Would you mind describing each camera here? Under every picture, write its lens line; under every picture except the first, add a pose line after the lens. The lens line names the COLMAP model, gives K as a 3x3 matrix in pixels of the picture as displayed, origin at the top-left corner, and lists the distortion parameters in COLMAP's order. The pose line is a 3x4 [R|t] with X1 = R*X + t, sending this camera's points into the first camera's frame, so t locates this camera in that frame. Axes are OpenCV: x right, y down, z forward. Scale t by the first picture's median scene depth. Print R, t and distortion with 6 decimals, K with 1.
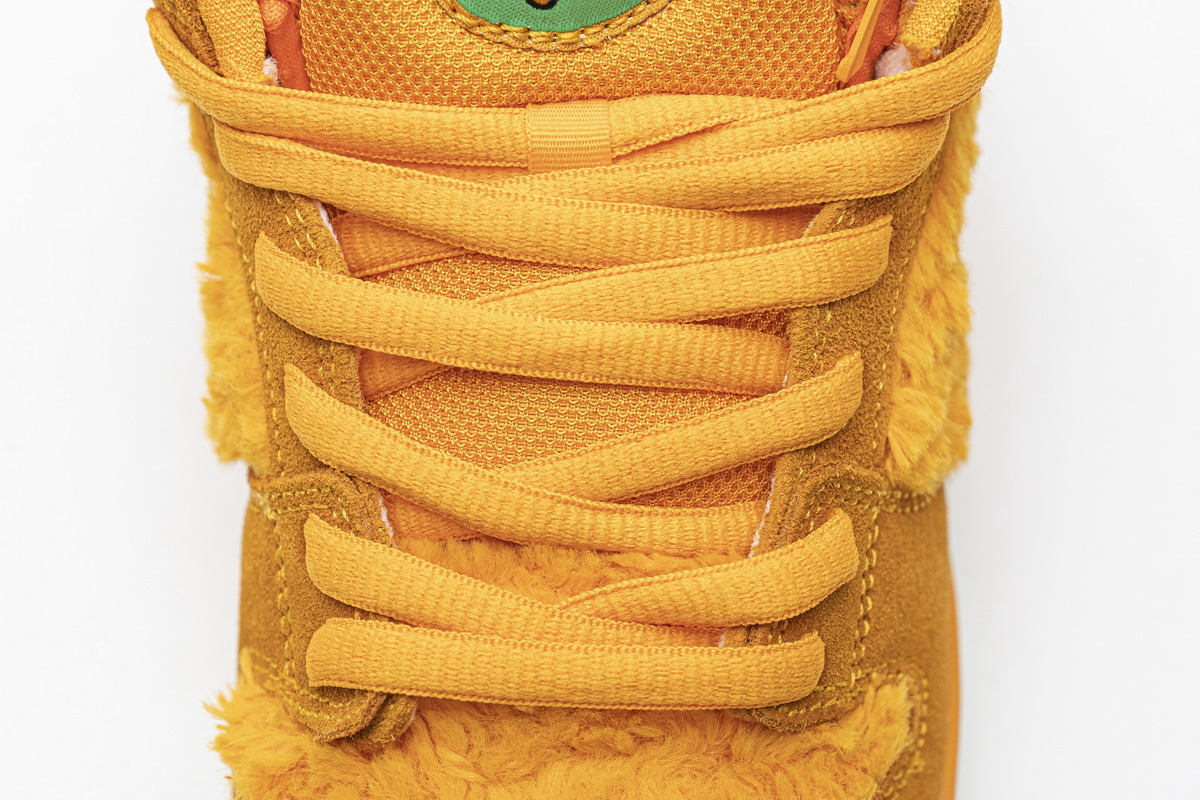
lens RADIAL K [[2365.7, 0, 595.3], [0, 2365.7, 394.0], [0, 0, 1]] dist [0.015271, 0.000000]
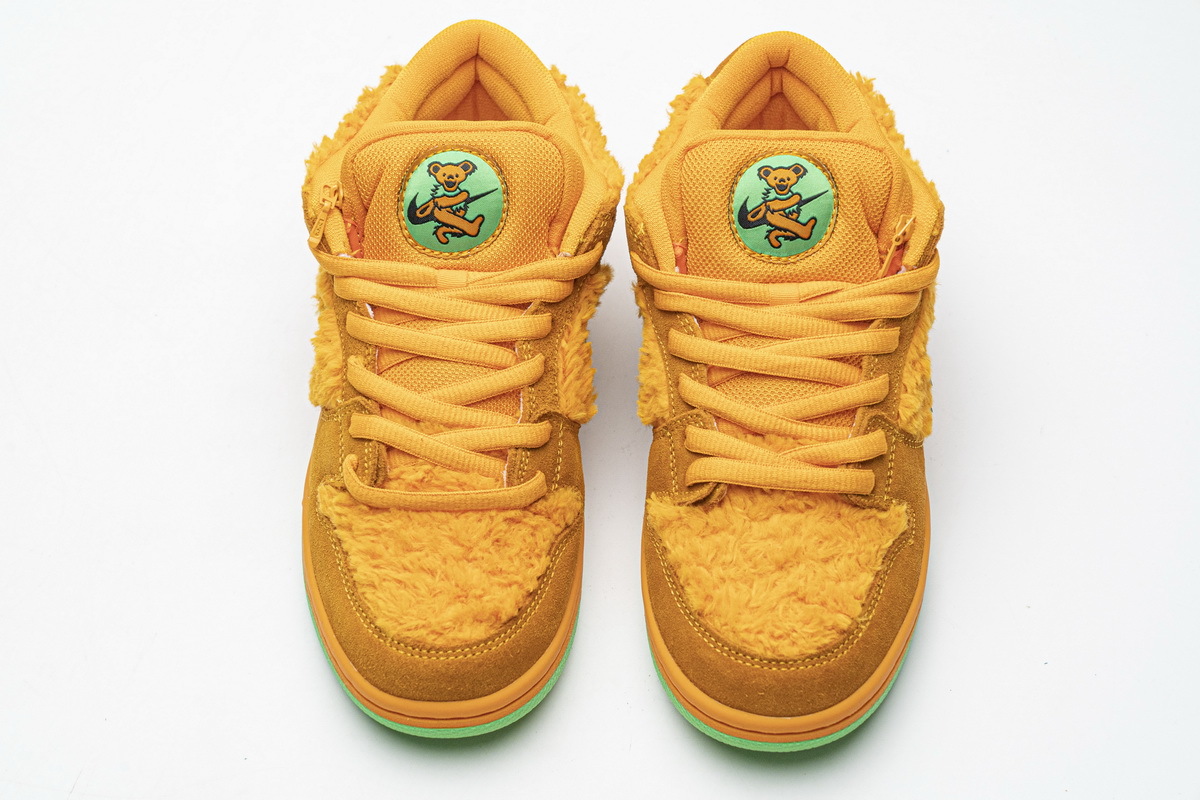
lens RADIAL K [[2365.7, 0, 606.6], [0, 2365.7, 386.6], [0, 0, 1]] dist [0.015271, 0.000000]
pose [[0.999252, 0.023376, -0.030800, -0.132880], [-0.029915, 0.972067, -0.232789, 0.660553], [0.024498, 0.233536, 0.972039, -1.717955]]
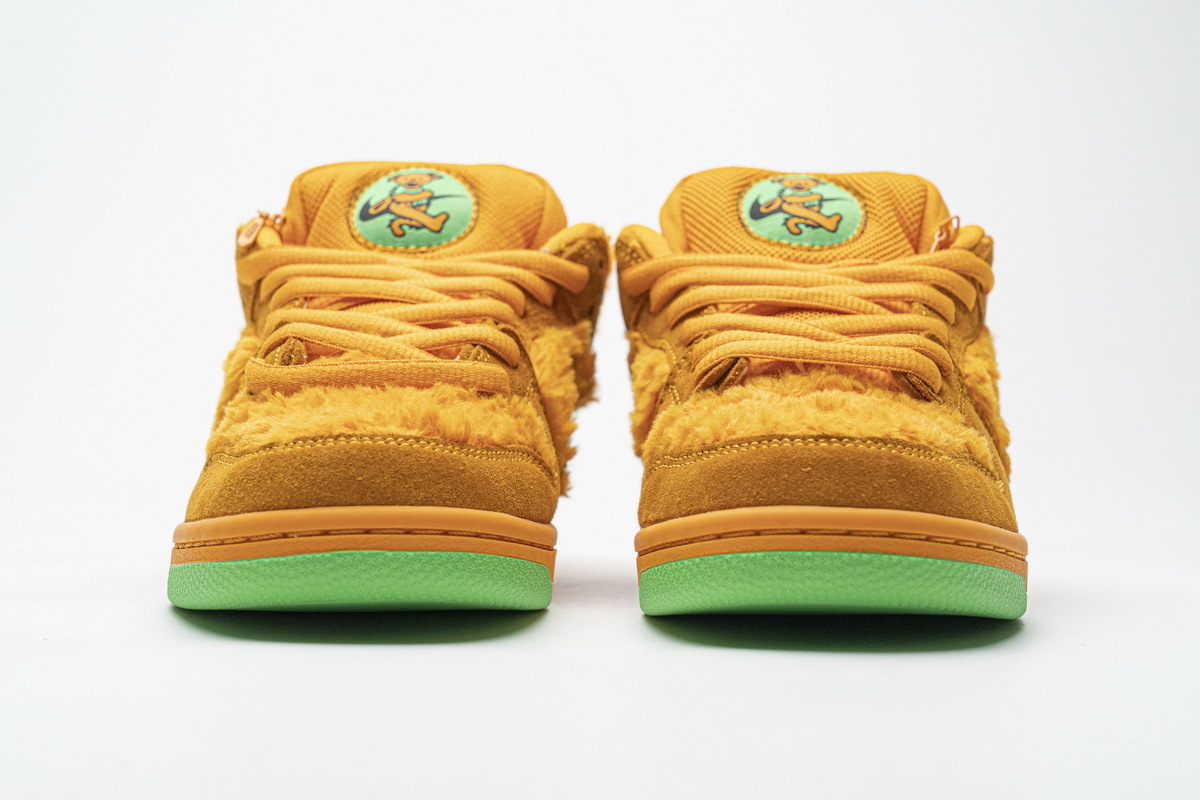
lens RADIAL K [[2365.7, 0, 603.0], [0, 2365.7, 401.1], [0, 0, 1]] dist [0.015271, 0.000000]
pose [[0.999136, 0.001700, -0.041515, -0.115797], [-0.038150, 0.433376, -0.900406, 2.034718], [0.016461, 0.901212, 0.433066, 0.108266]]
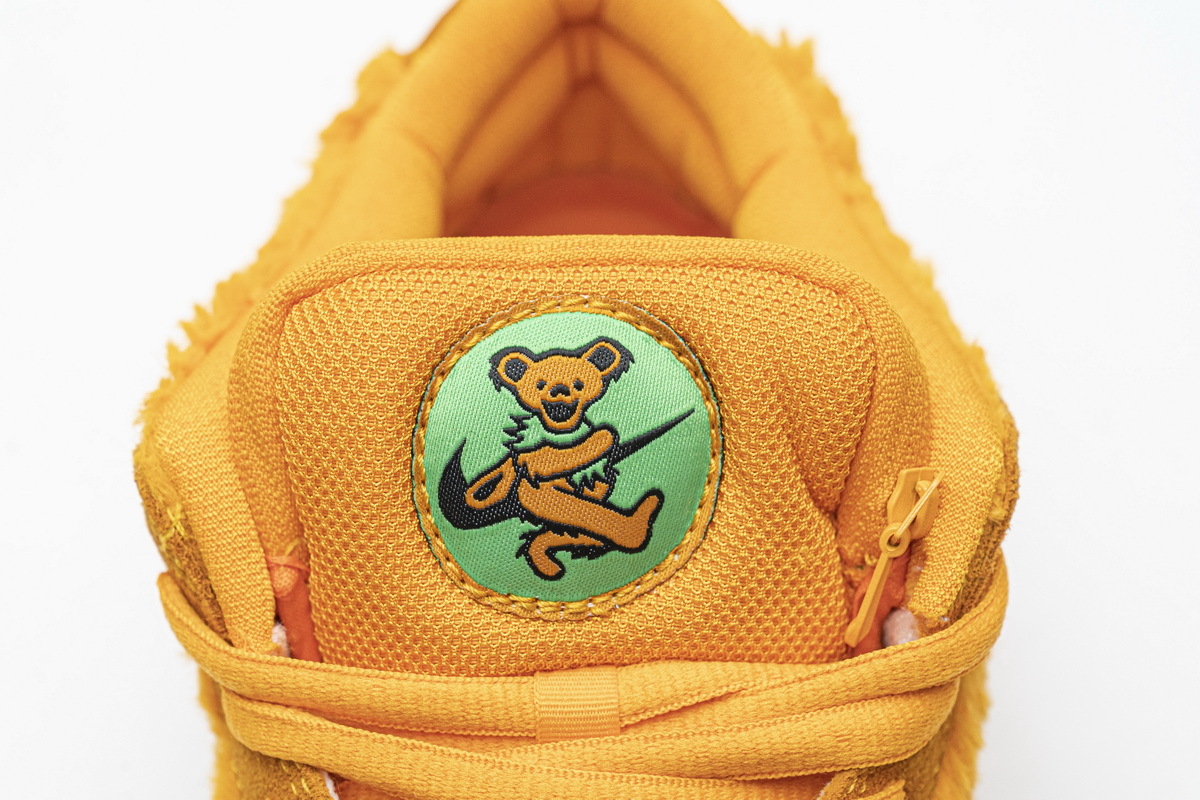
lens RADIAL K [[2365.7, 0, 599.9], [0, 2365.7, 395.0], [0, 0, 1]] dist [0.015271, 0.000000]
pose [[0.999981, -0.004365, -0.004390, 0.003352], [0.003565, 0.985768, -0.168071, -0.070019], [0.005061, 0.168052, 0.985765, -0.003450]]
